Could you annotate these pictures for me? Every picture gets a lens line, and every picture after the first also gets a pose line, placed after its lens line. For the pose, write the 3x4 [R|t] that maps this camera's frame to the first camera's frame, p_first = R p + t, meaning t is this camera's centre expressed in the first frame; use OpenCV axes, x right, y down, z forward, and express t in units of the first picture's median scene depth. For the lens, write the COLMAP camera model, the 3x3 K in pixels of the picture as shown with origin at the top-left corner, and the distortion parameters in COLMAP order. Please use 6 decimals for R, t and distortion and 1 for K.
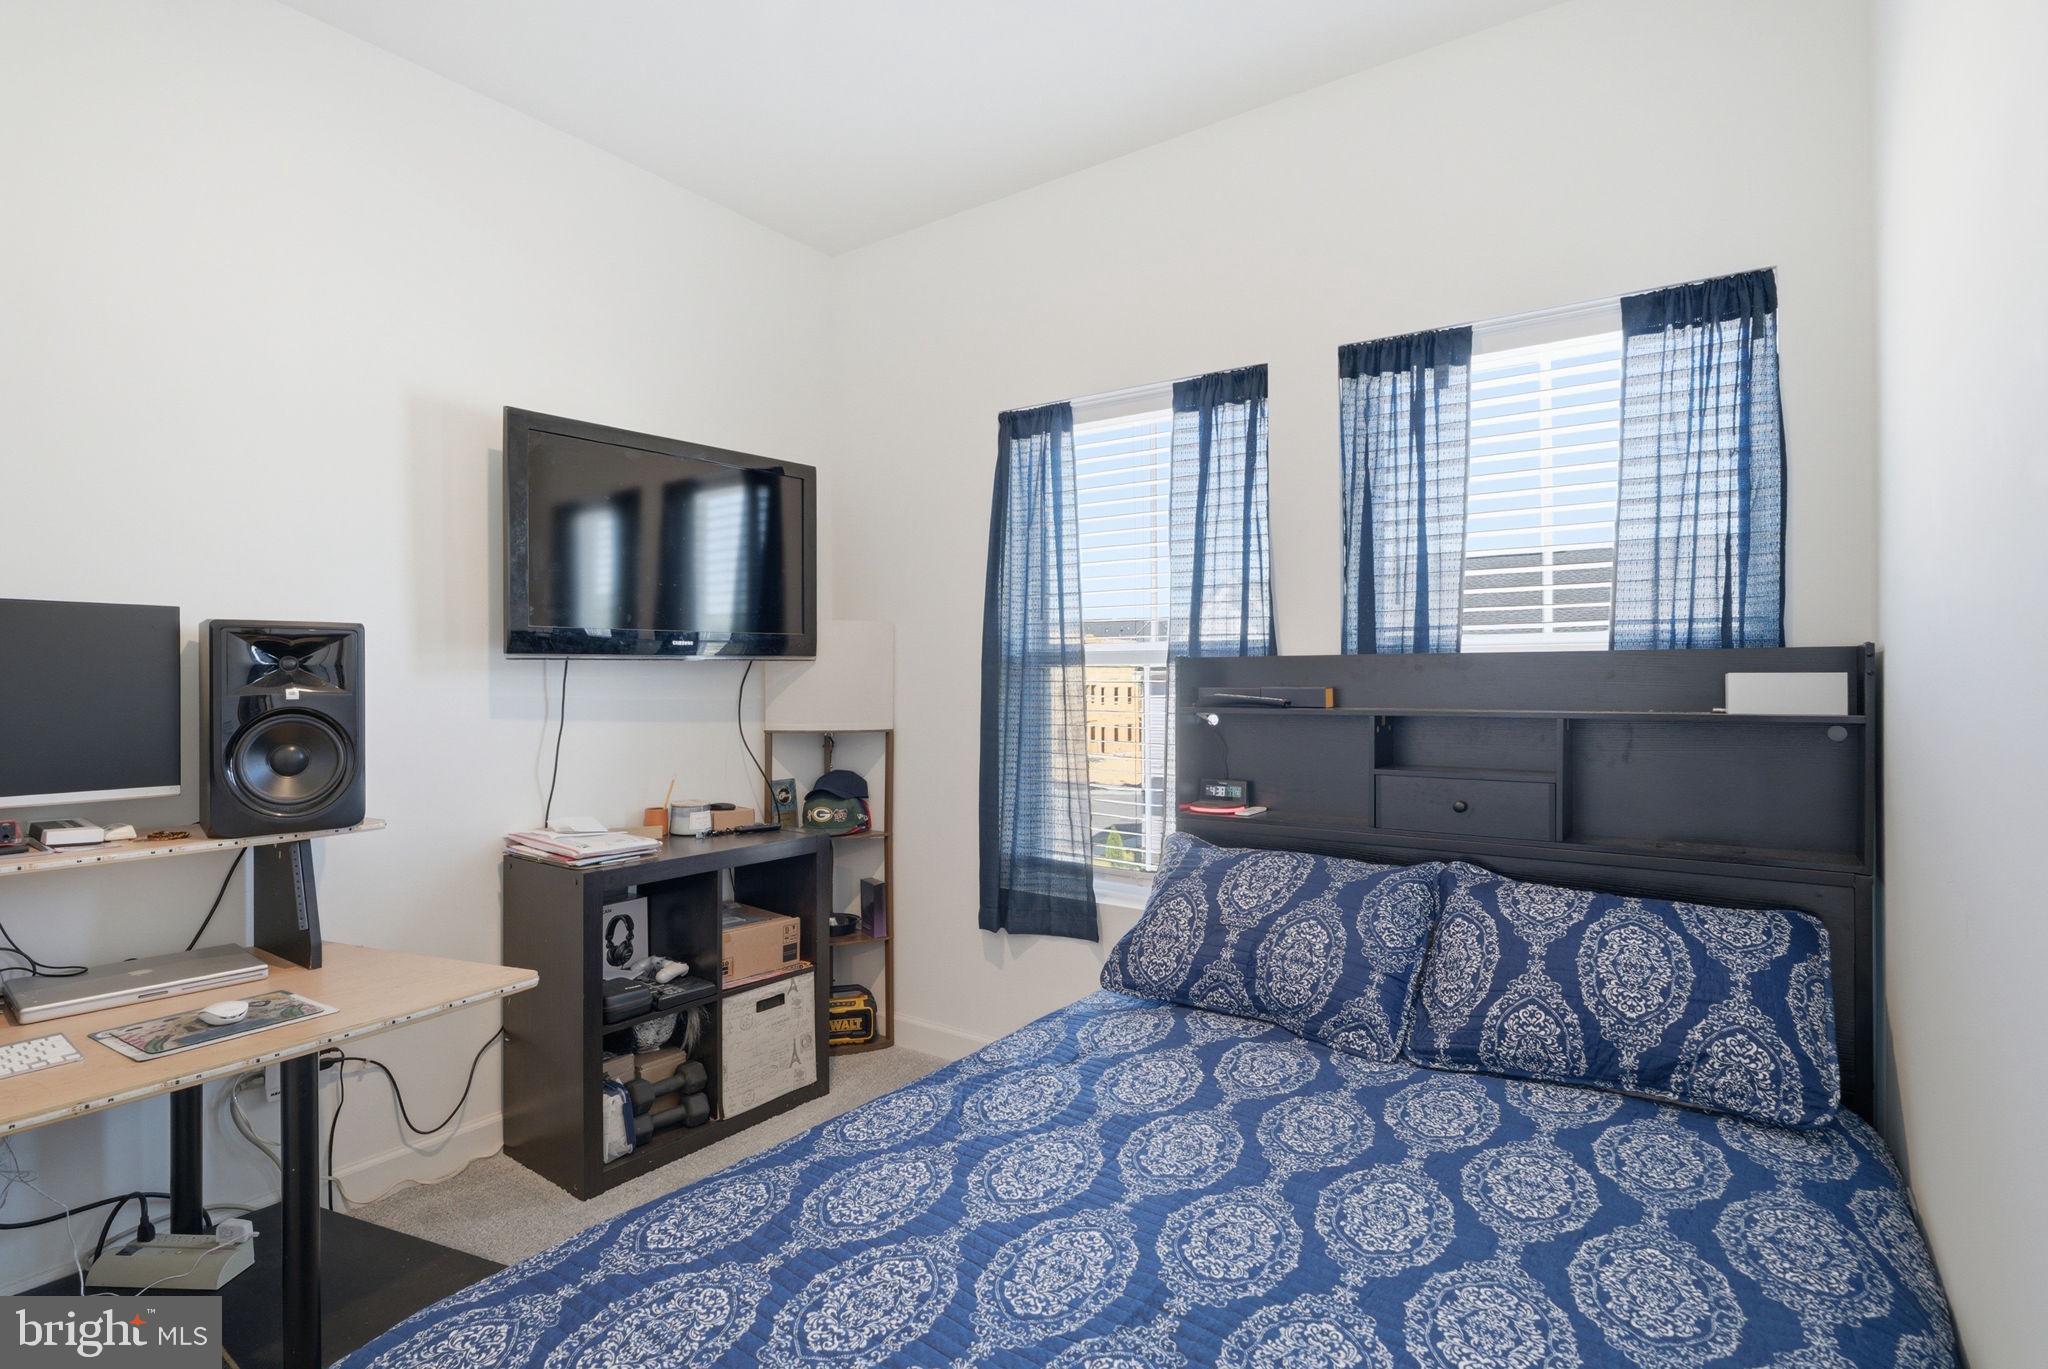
lens RADIAL K [[1055.3, 0, 1094.5], [0, 1055.3, 696.4], [0, 0, 1]] dist [-0.044877, 0.056136]
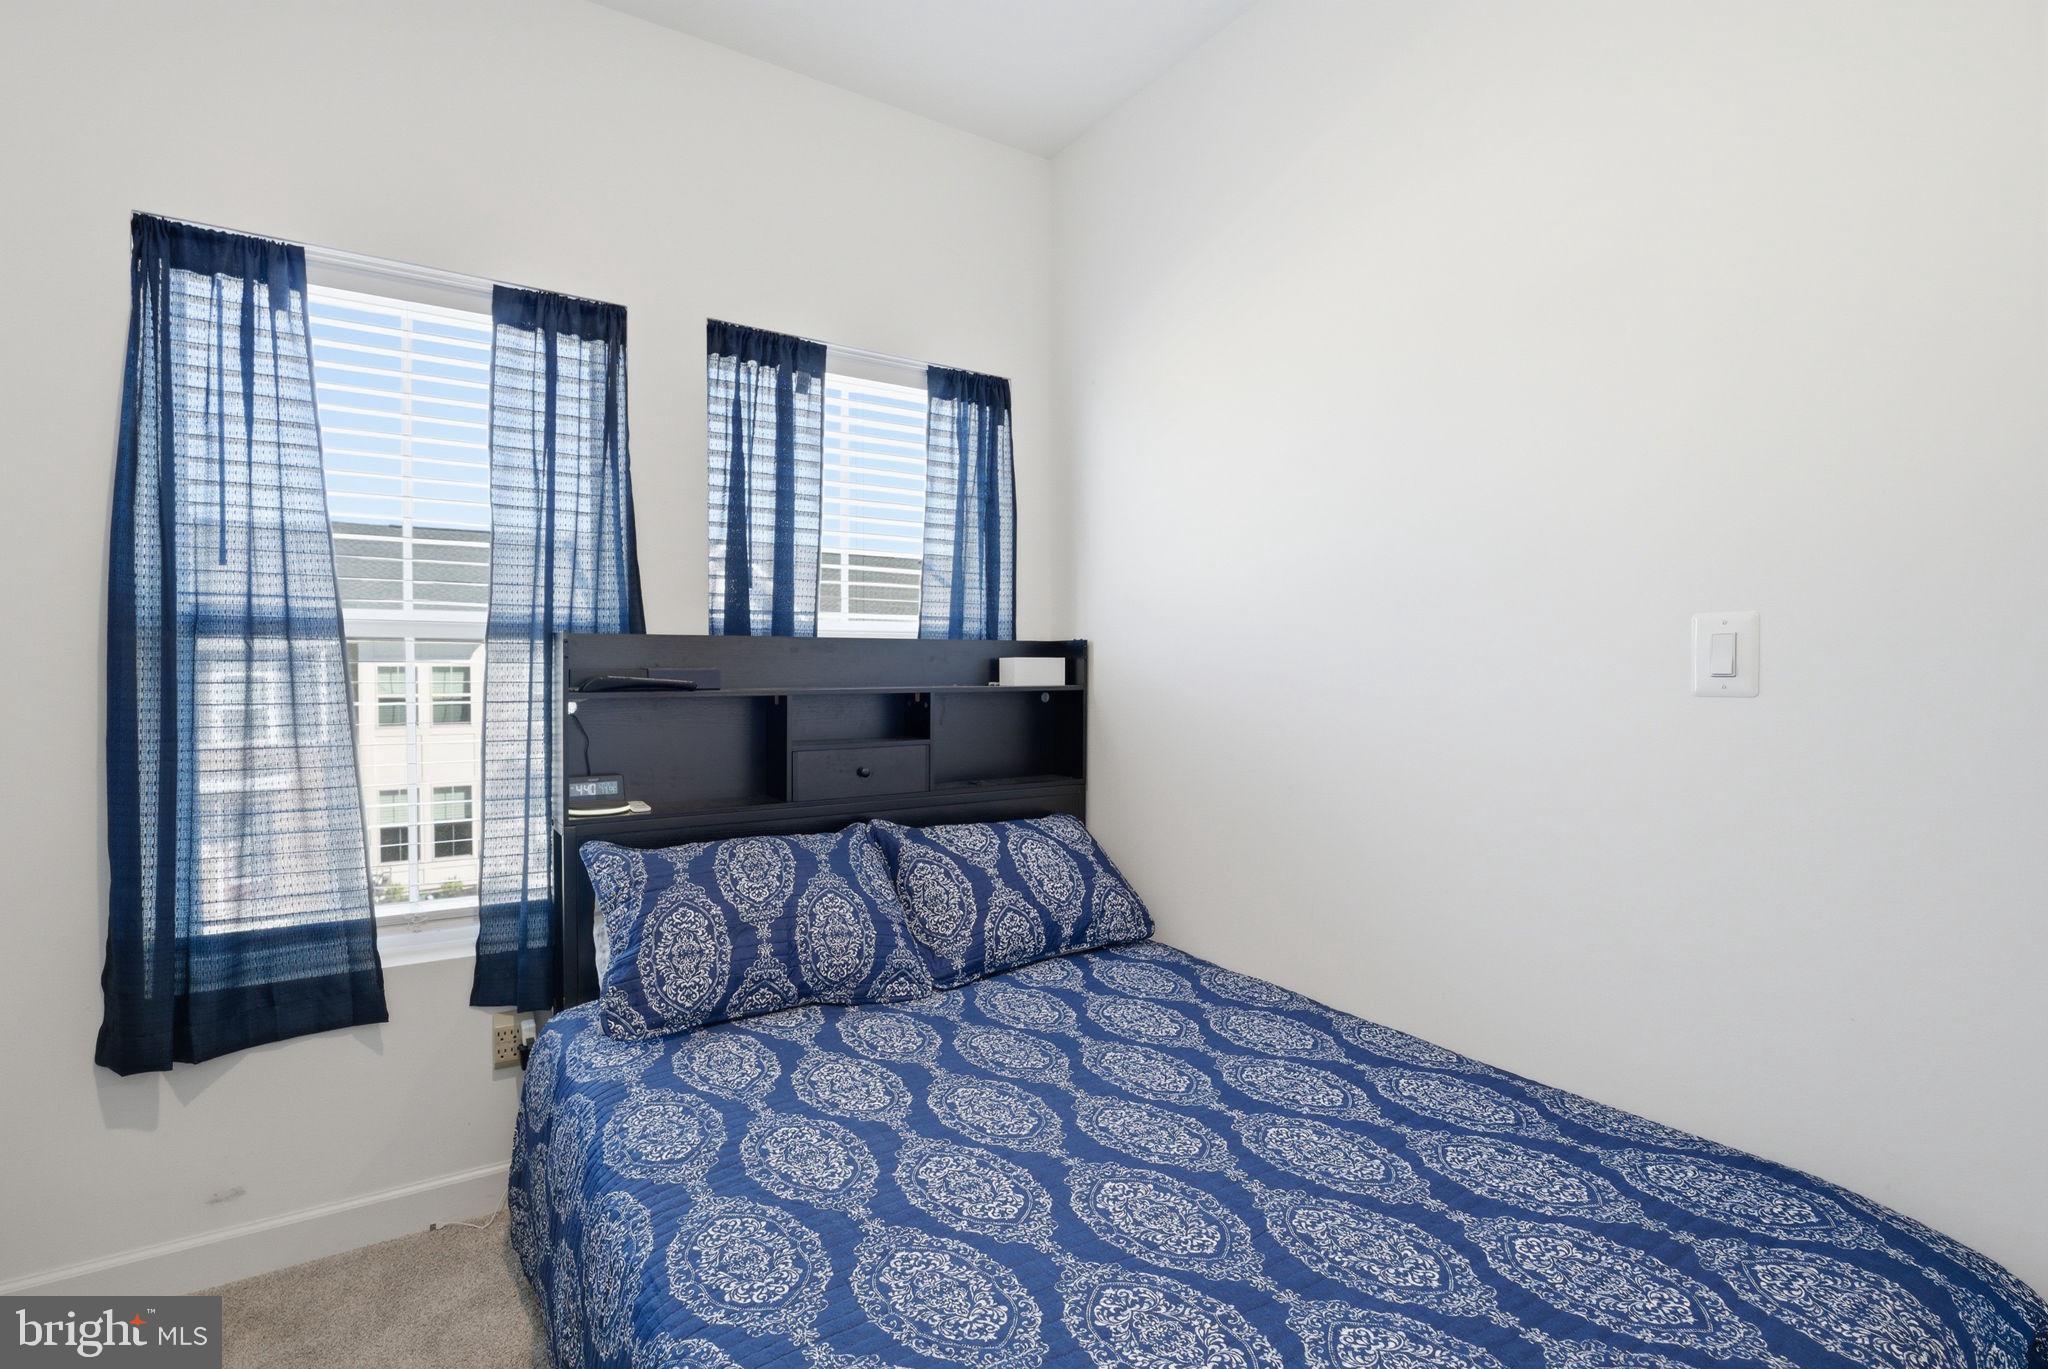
lens RADIAL K [[987.7, 0, 1022.4], [0, 987.7, 697.7], [0, 0, 1]] dist [-0.003884, 0.000243]
pose [[0.369164, -0.032663, 0.928790, -0.600511], [0.007632, 0.999455, 0.032115, -0.010405], [-0.929333, -0.004767, 0.369213, 0.448178]]
